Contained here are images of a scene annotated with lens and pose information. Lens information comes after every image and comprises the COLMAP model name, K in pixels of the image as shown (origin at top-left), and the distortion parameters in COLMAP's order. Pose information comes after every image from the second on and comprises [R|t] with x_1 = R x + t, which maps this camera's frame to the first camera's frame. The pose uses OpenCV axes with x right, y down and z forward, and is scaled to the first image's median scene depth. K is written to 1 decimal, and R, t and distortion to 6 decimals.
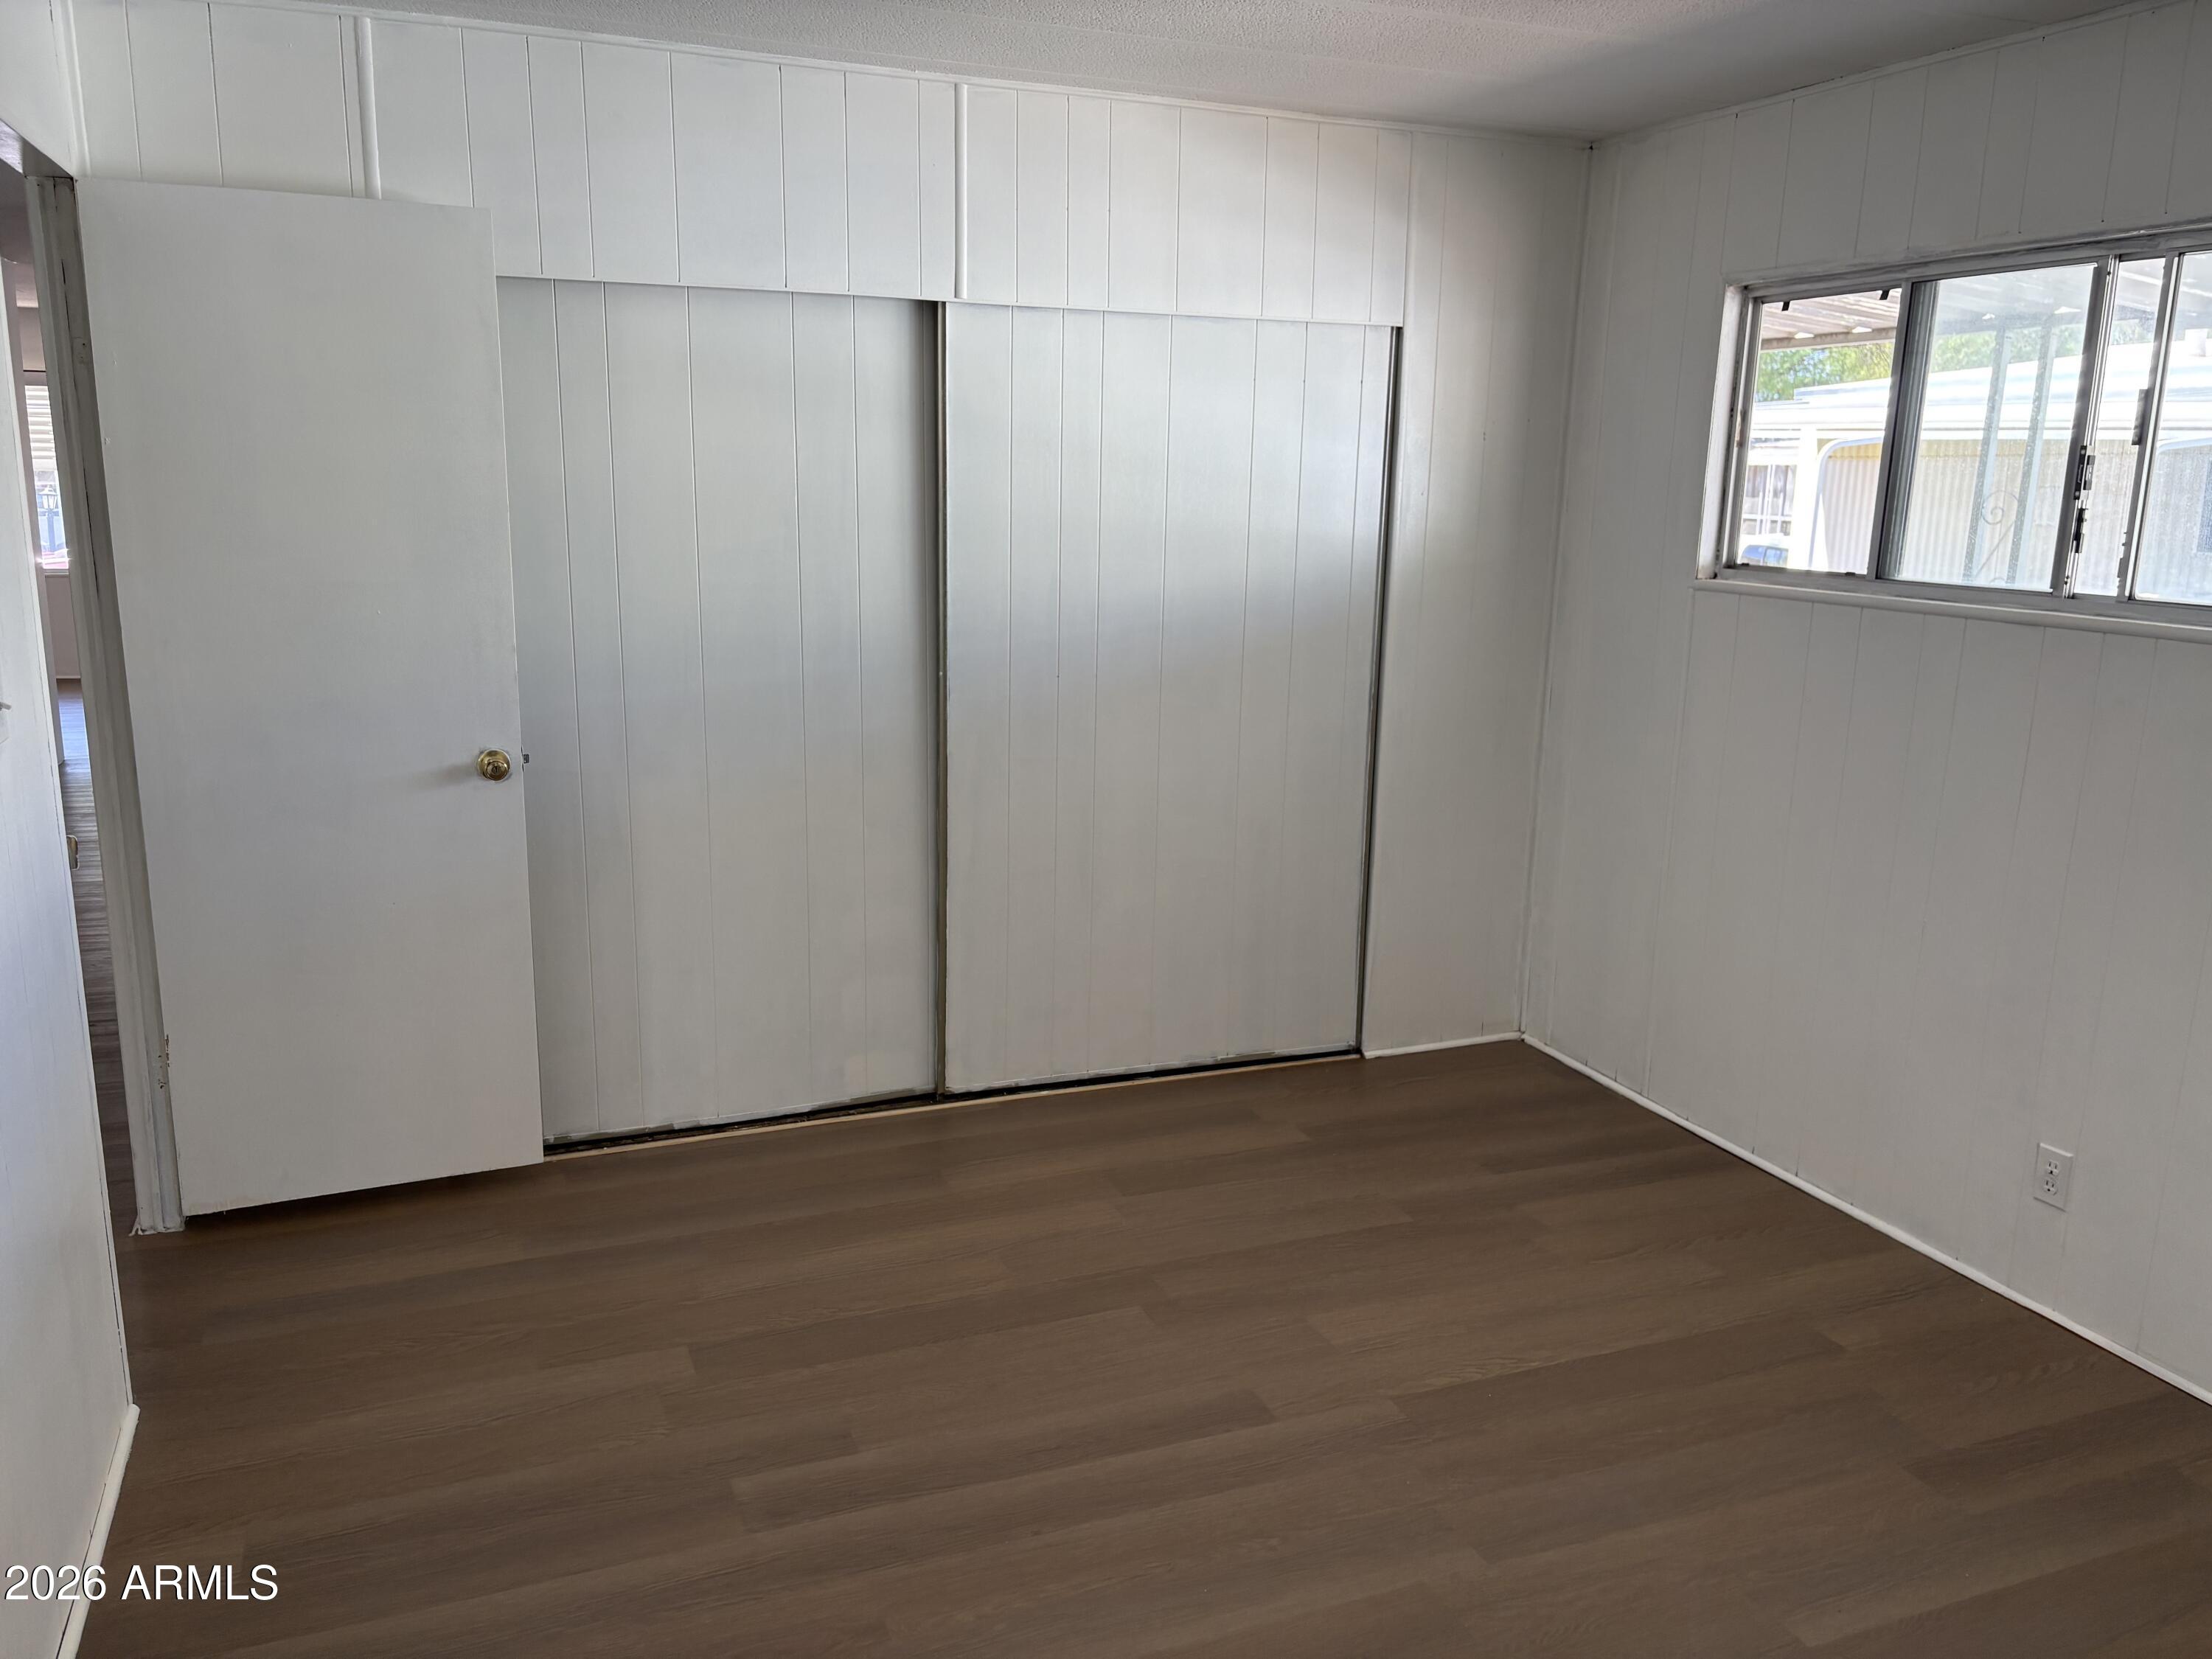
lens RADIAL K [[1677.9, 0, 1106.0], [0, 1677.9, 829.5], [0, 0, 1]] dist [0.003909, 0.001675]
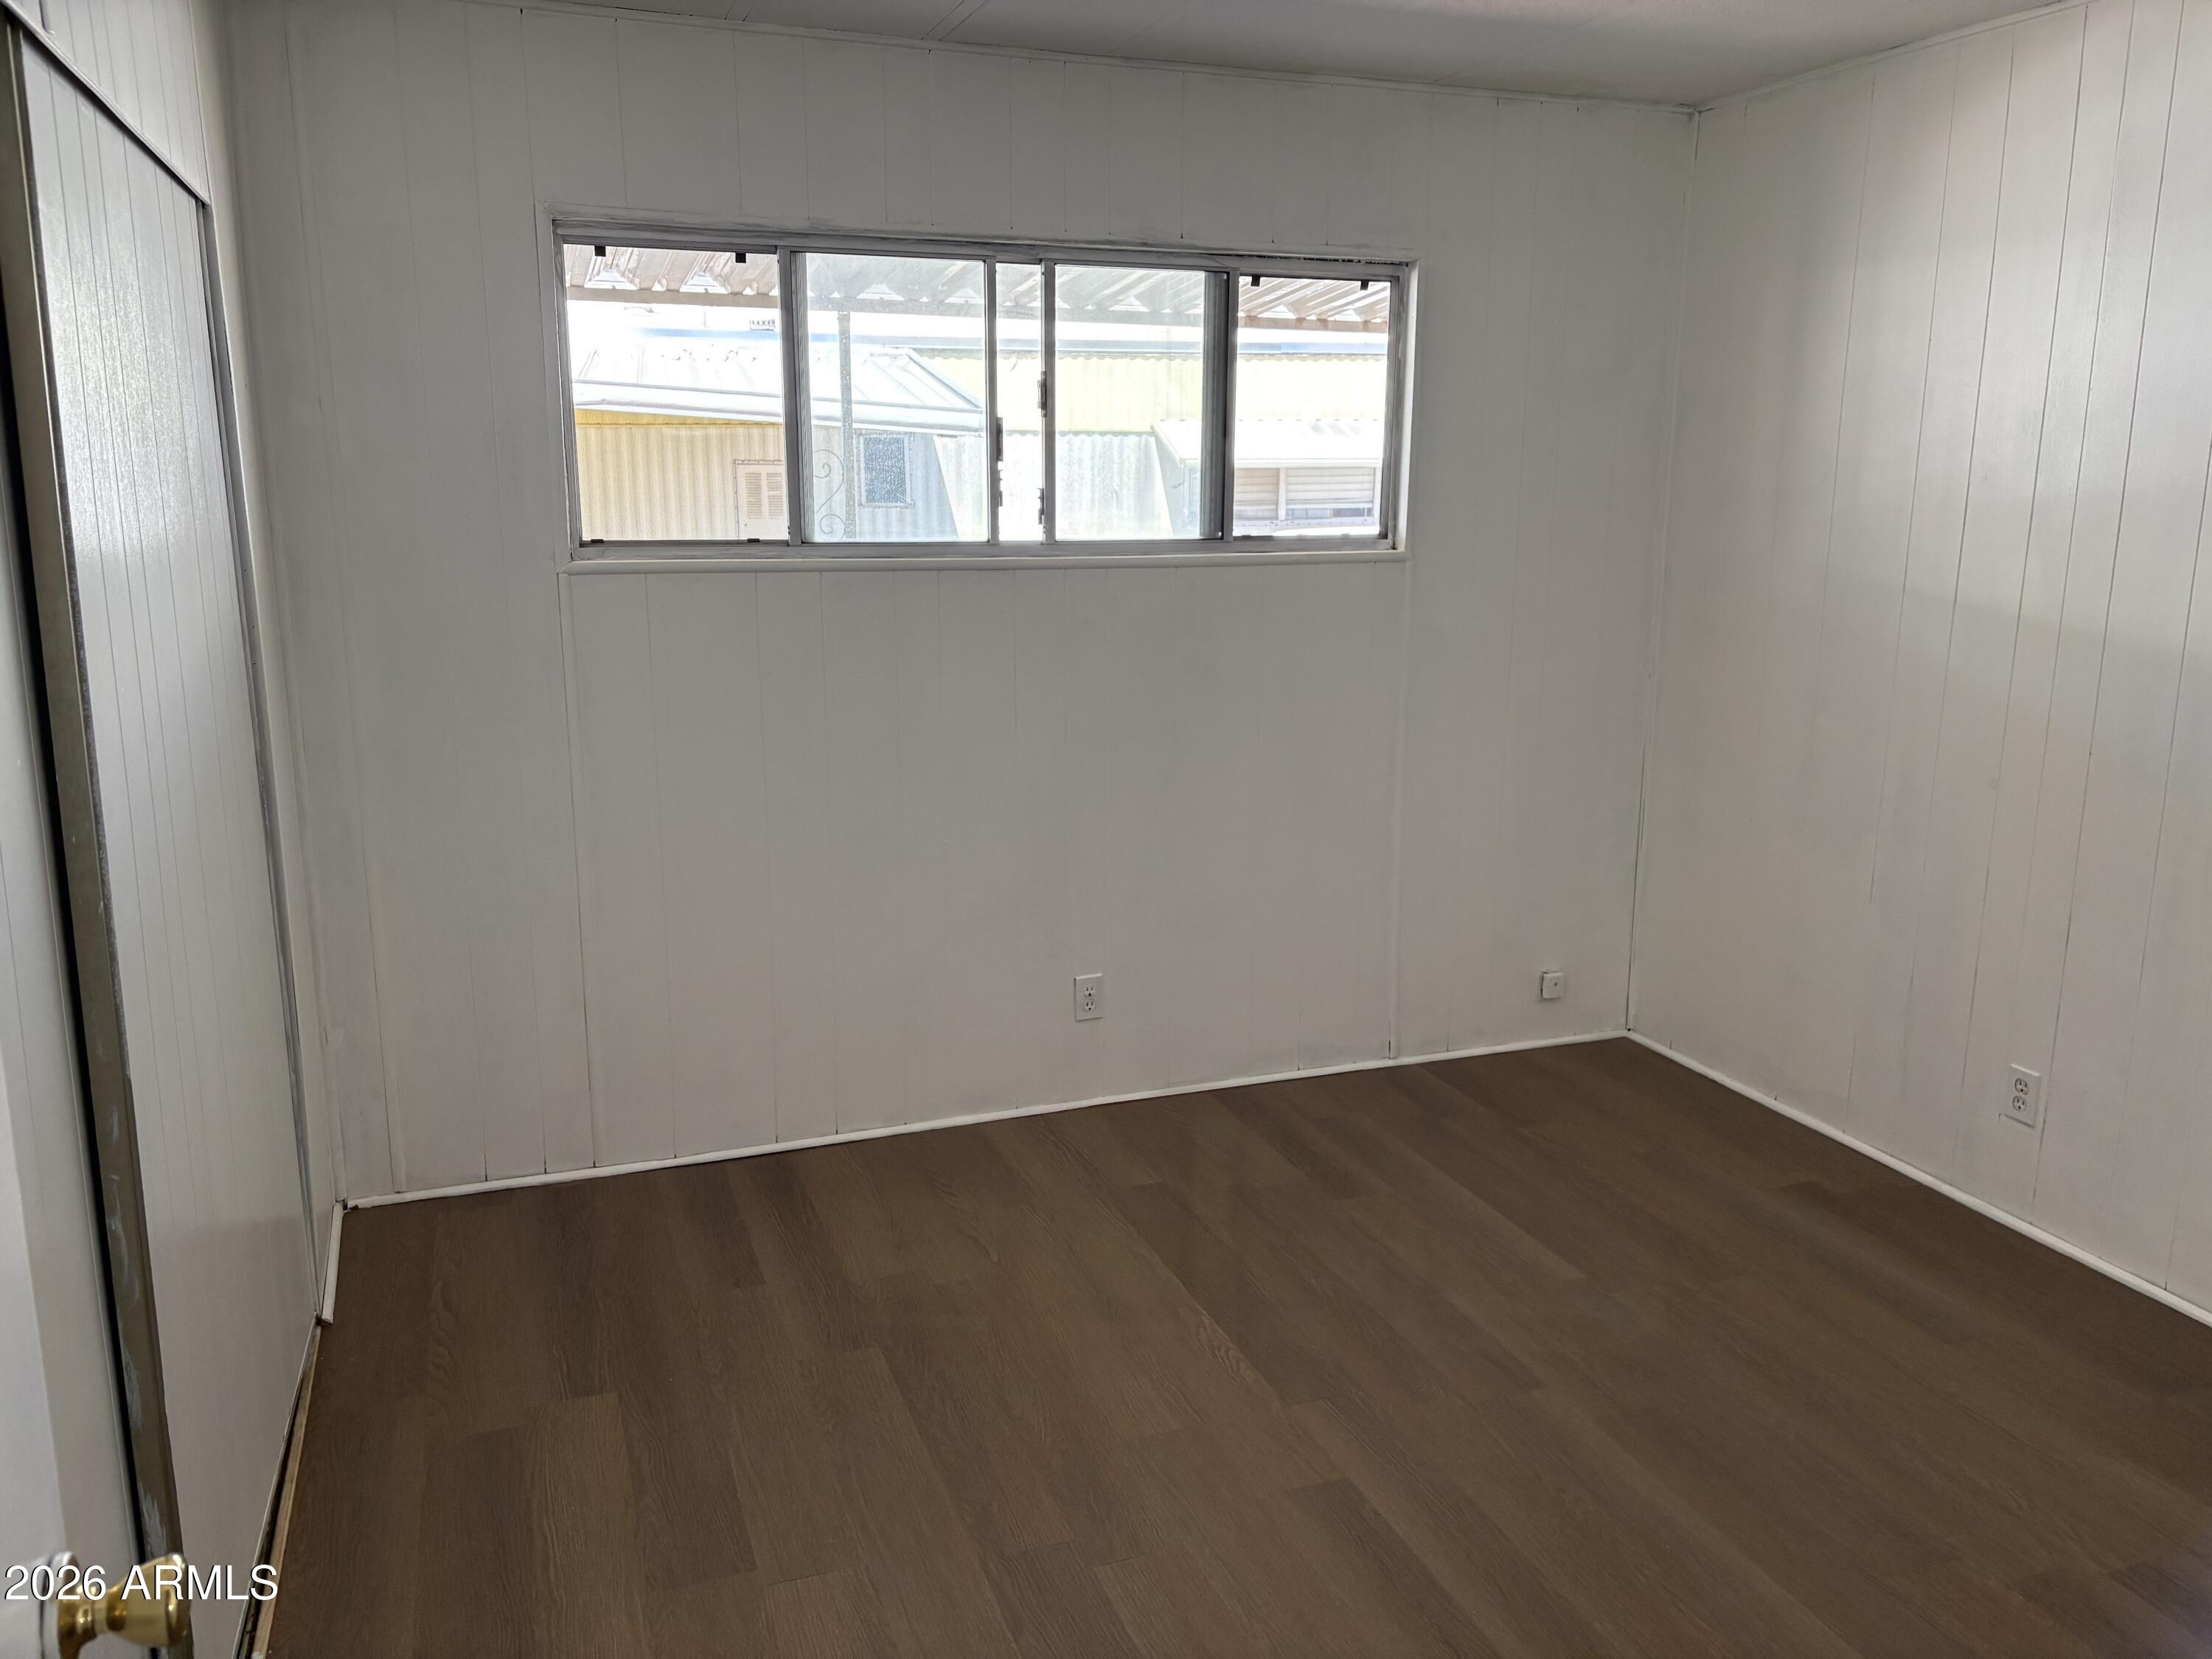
lens RADIAL K [[1665.2, 0, 1105.8], [0, 1665.2, 797.1], [0, 0, 1]] dist [0.034250, -0.001154]
pose [[0.033841, -0.213720, 0.976309, -0.571192], [0.210467, 0.956486, 0.202086, -0.171356], [-0.977015, 0.198642, 0.077350, 0.793134]]
